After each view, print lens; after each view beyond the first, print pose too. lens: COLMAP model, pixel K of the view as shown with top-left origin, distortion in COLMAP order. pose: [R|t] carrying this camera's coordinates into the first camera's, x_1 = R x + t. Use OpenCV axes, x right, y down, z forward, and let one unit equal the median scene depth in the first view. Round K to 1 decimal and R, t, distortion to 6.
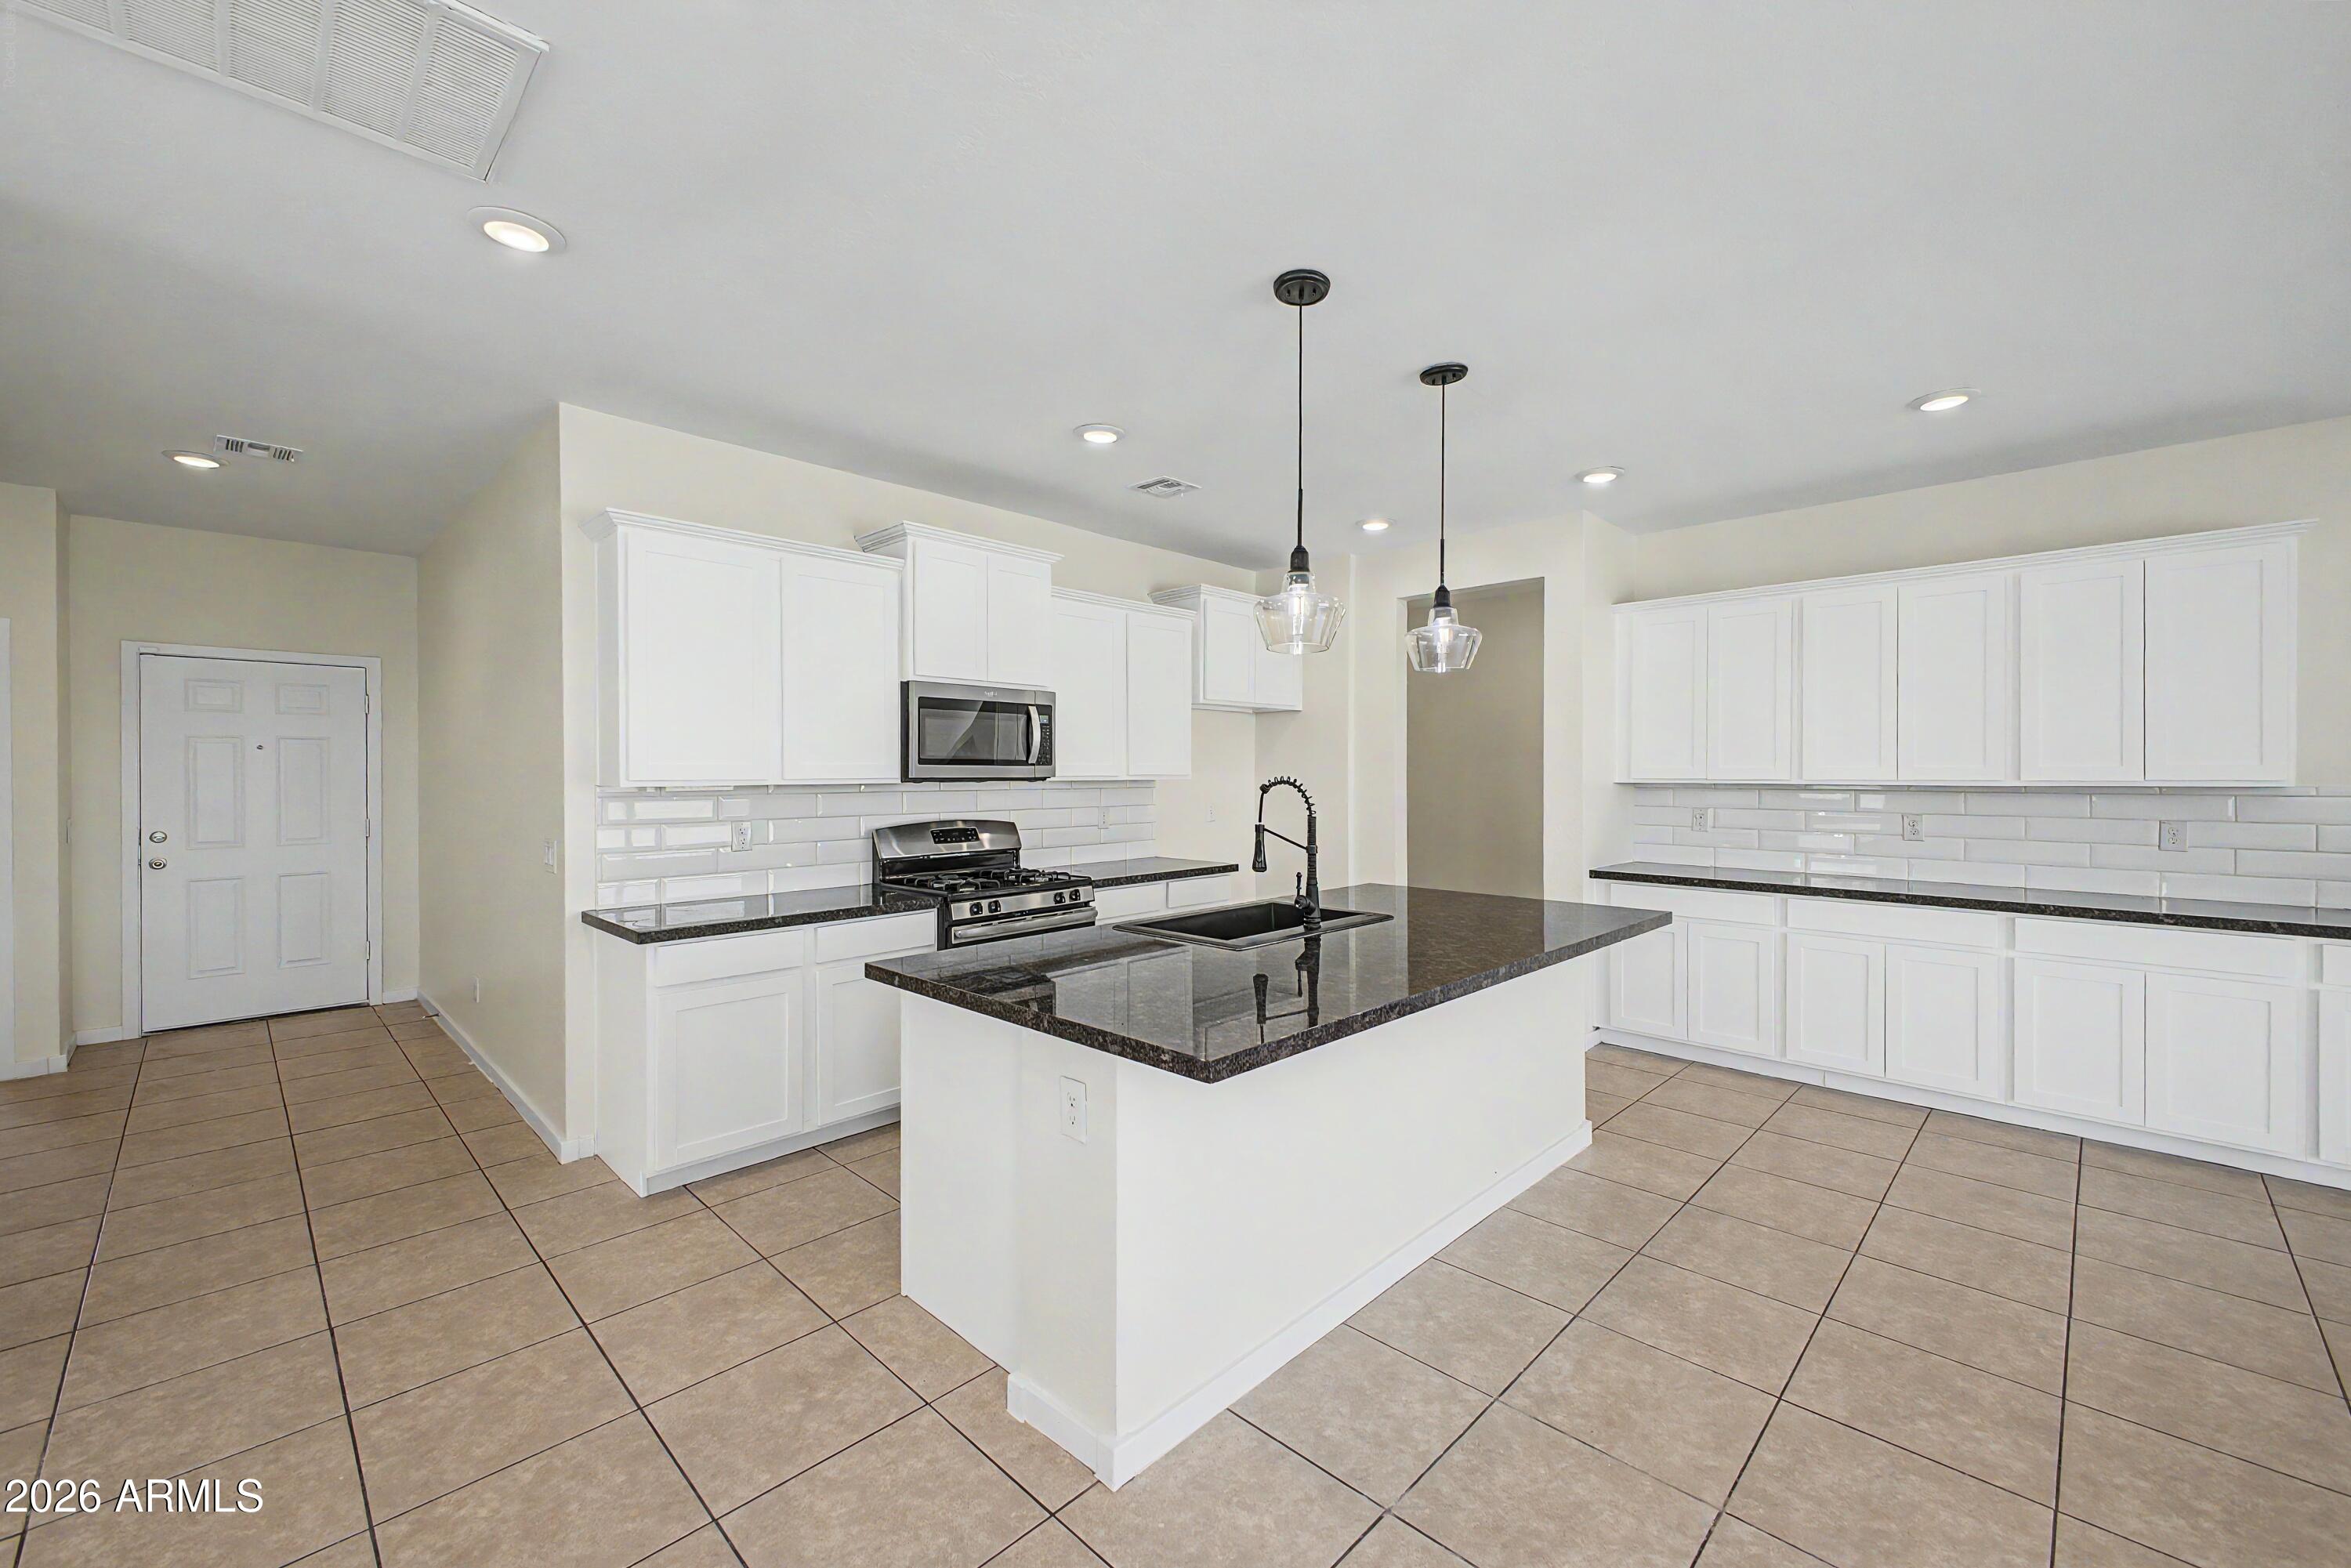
lens RADIAL K [[943.1, 0, 1184.6], [0, 943.1, 781.3], [0, 0, 1]] dist [0.013854, -0.001645]
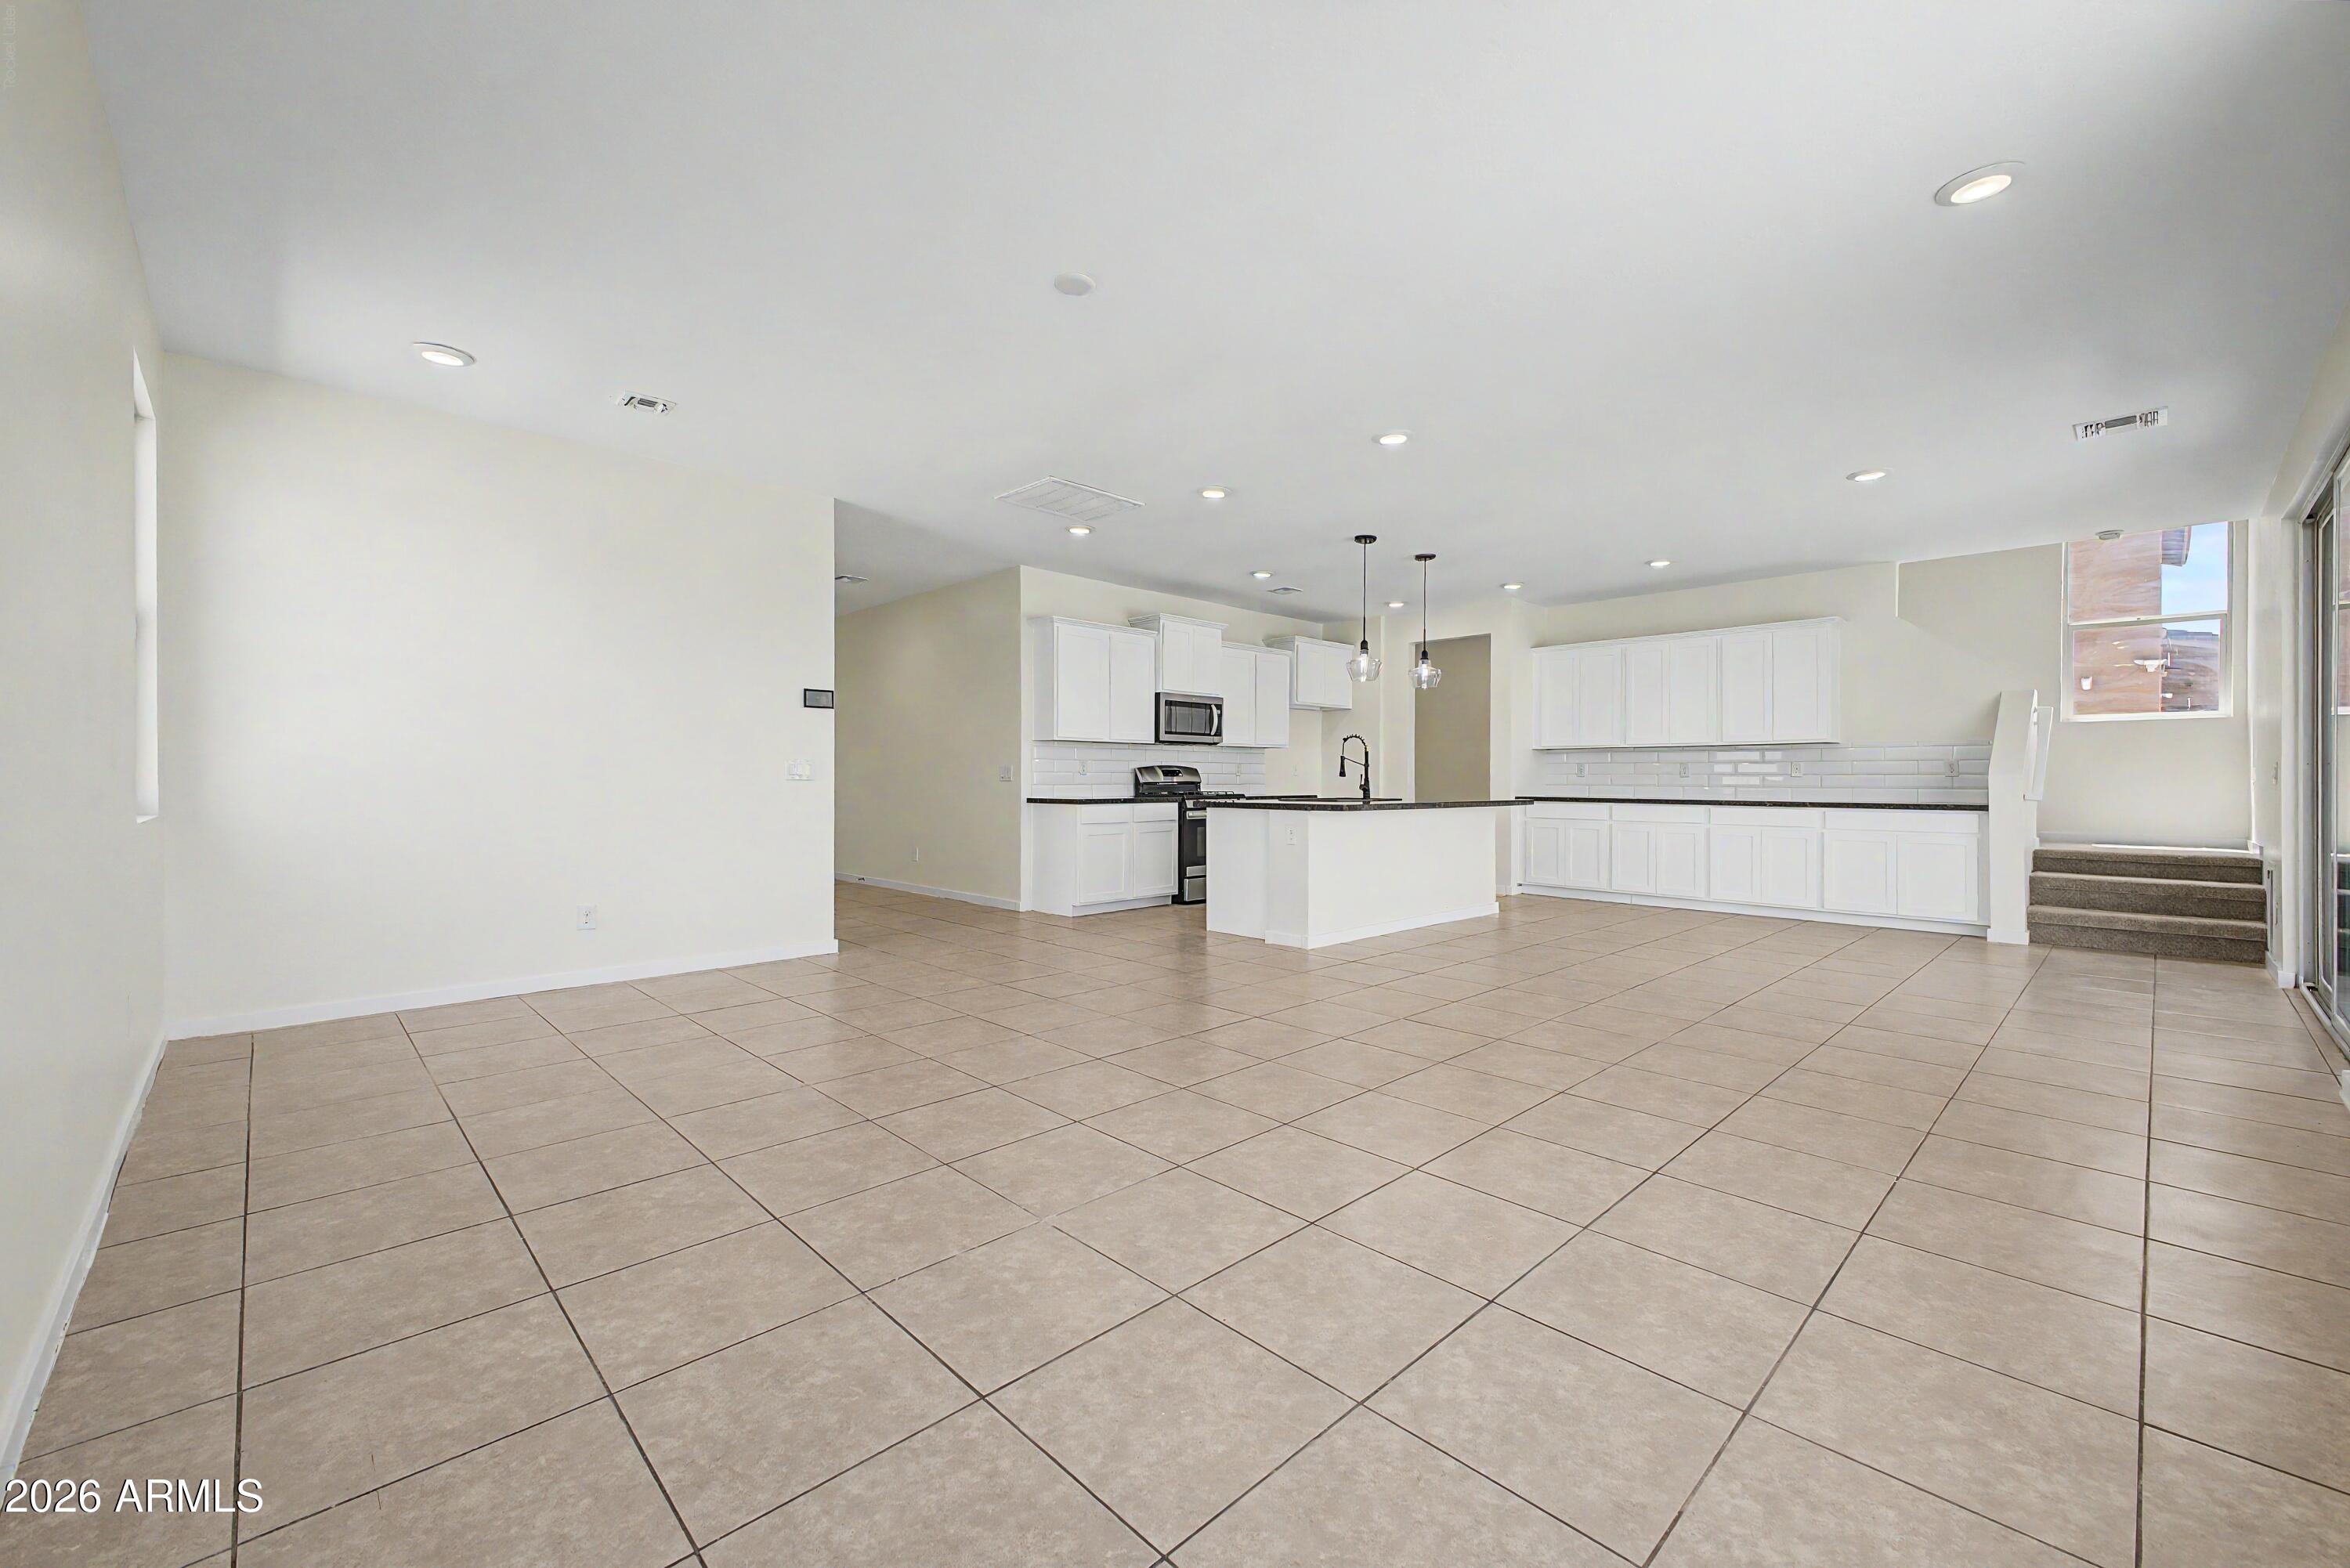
lens RADIAL K [[942.7, 0, 1169.7], [0, 942.7, 792.5], [0, 0, 1]] dist [0.013854, -0.001645]
pose [[0.999348, 0.003984, -0.035891, -0.199140], [-0.003882, 0.999988, 0.002911, 0.101626], [0.035902, -0.002770, 0.999351, -1.001504]]
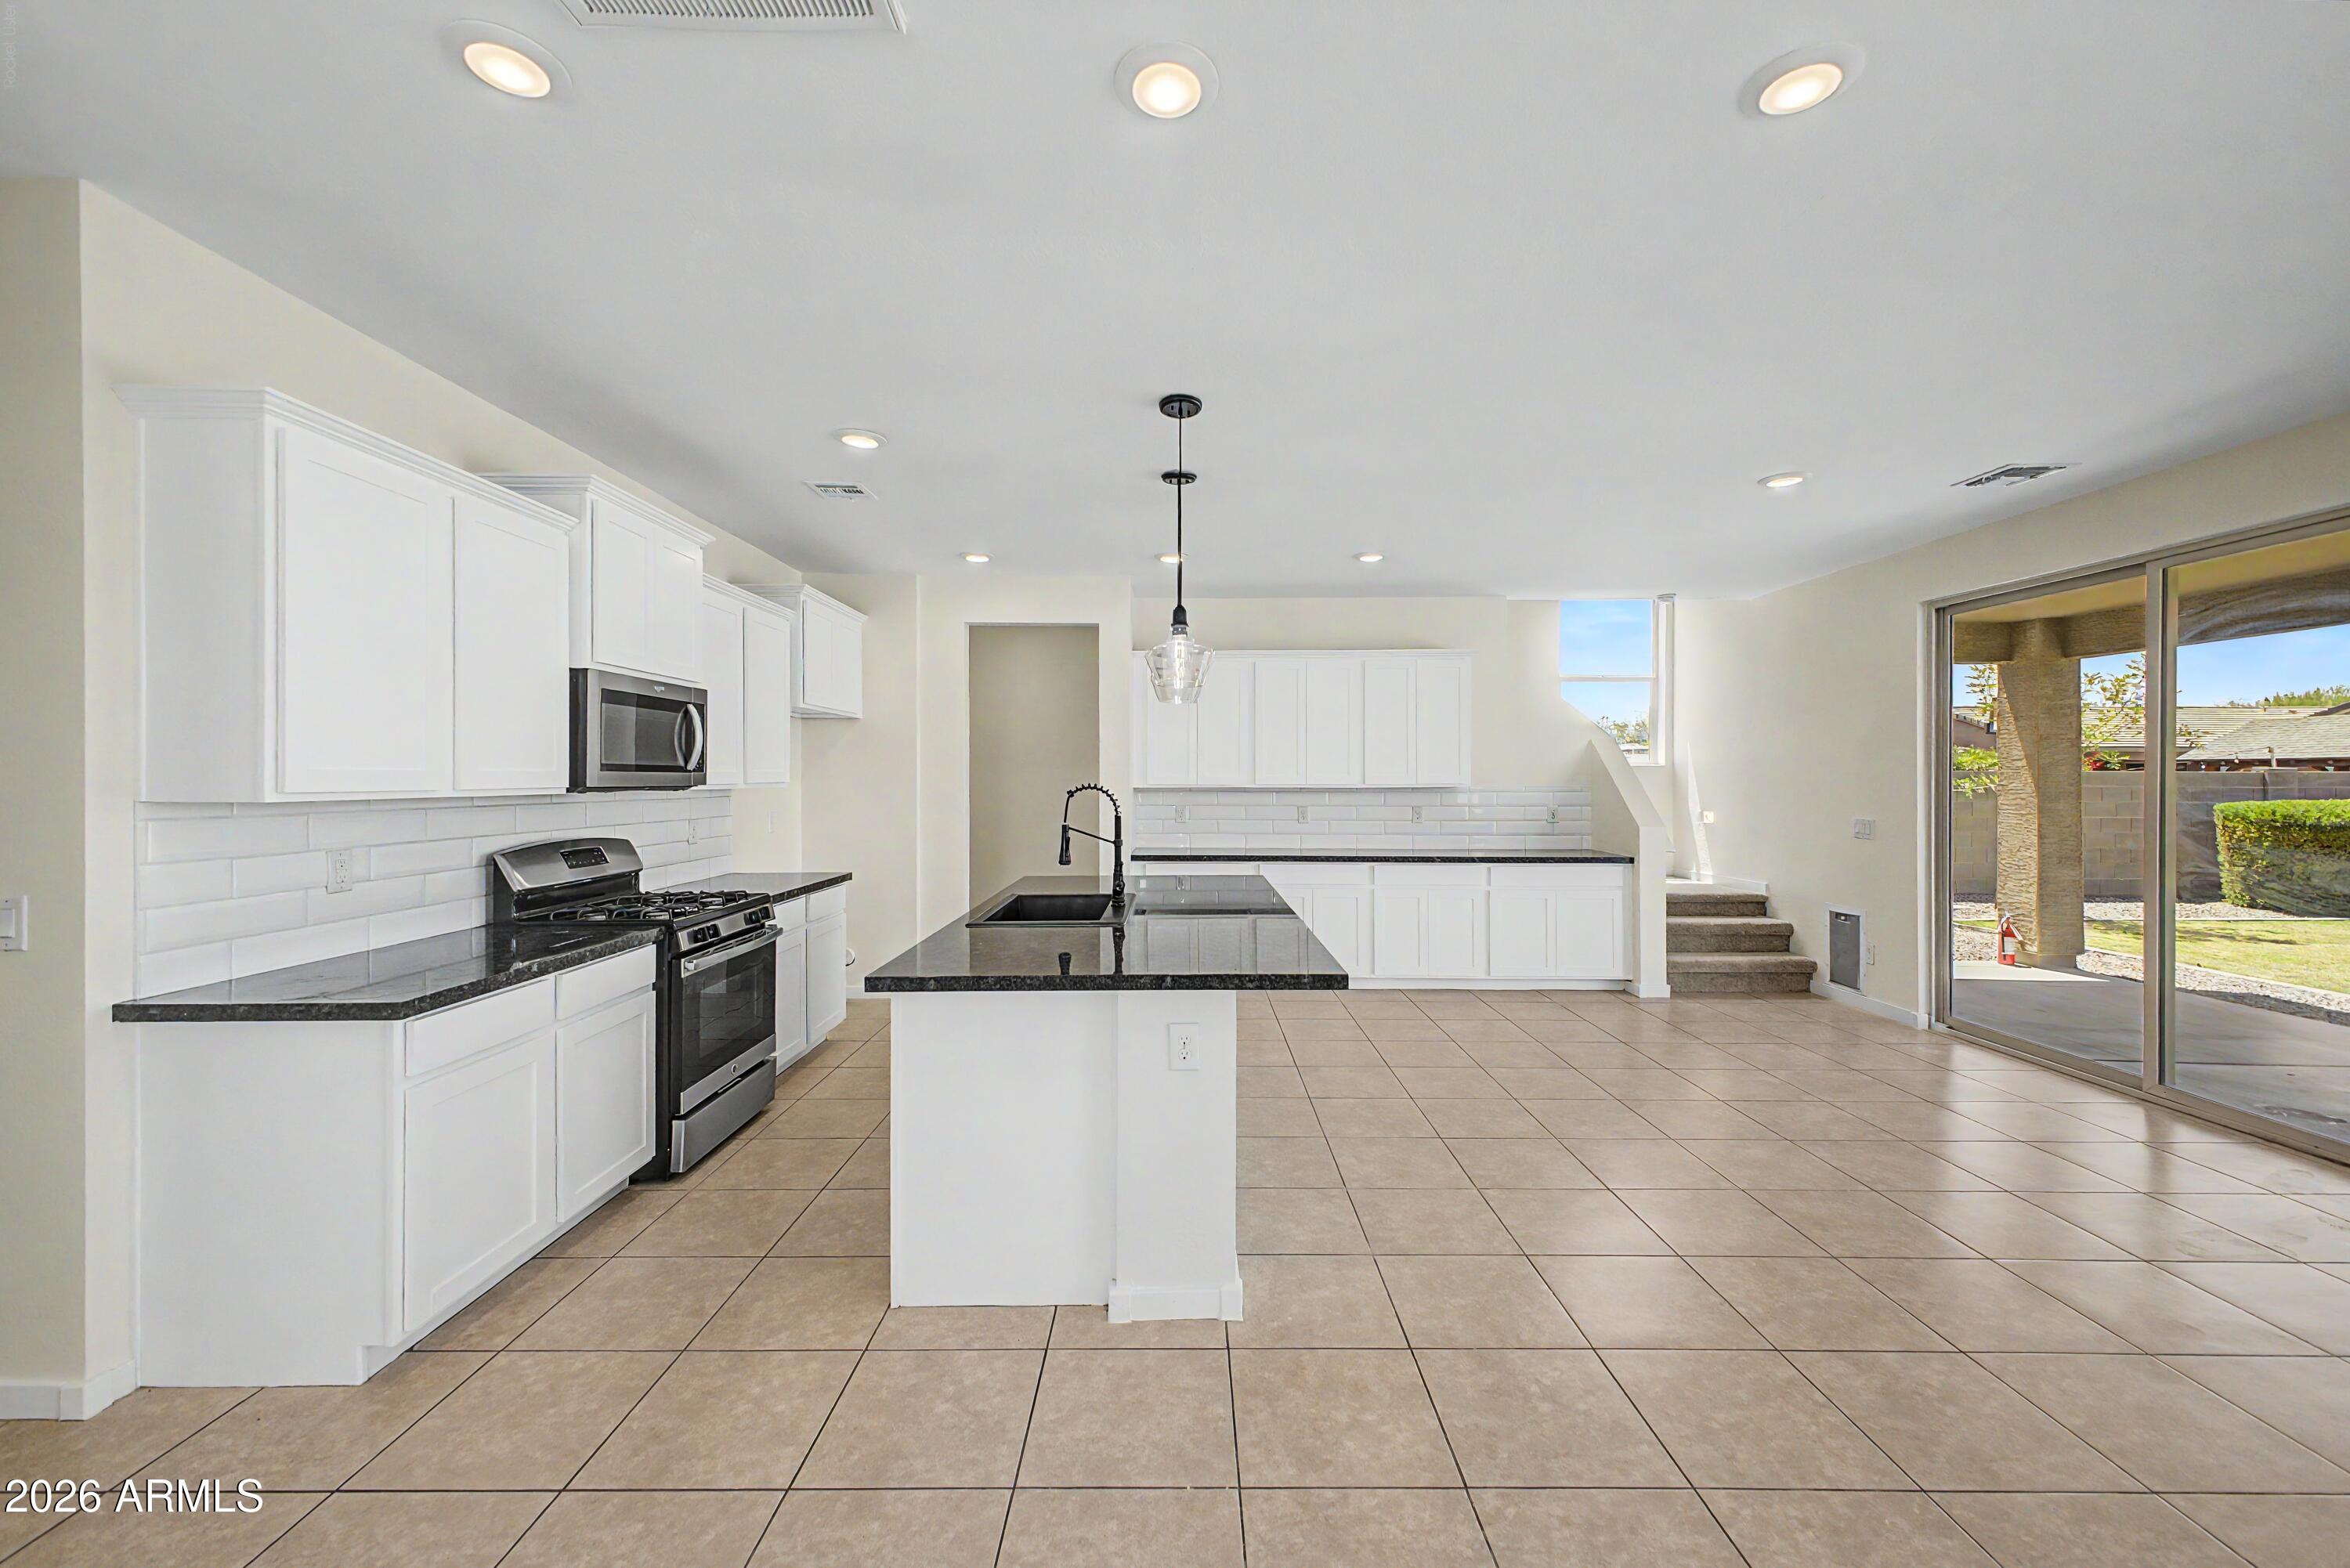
lens RADIAL K [[942.7, 0, 1183.7], [0, 942.7, 781.0], [0, 0, 1]] dist [0.013854, -0.001645]
pose [[0.710200, -0.001913, 0.703998, -0.503004], [0.006969, 0.999966, -0.004313, -0.001491], [-0.703966, 0.007969, 0.710189, 0.051509]]
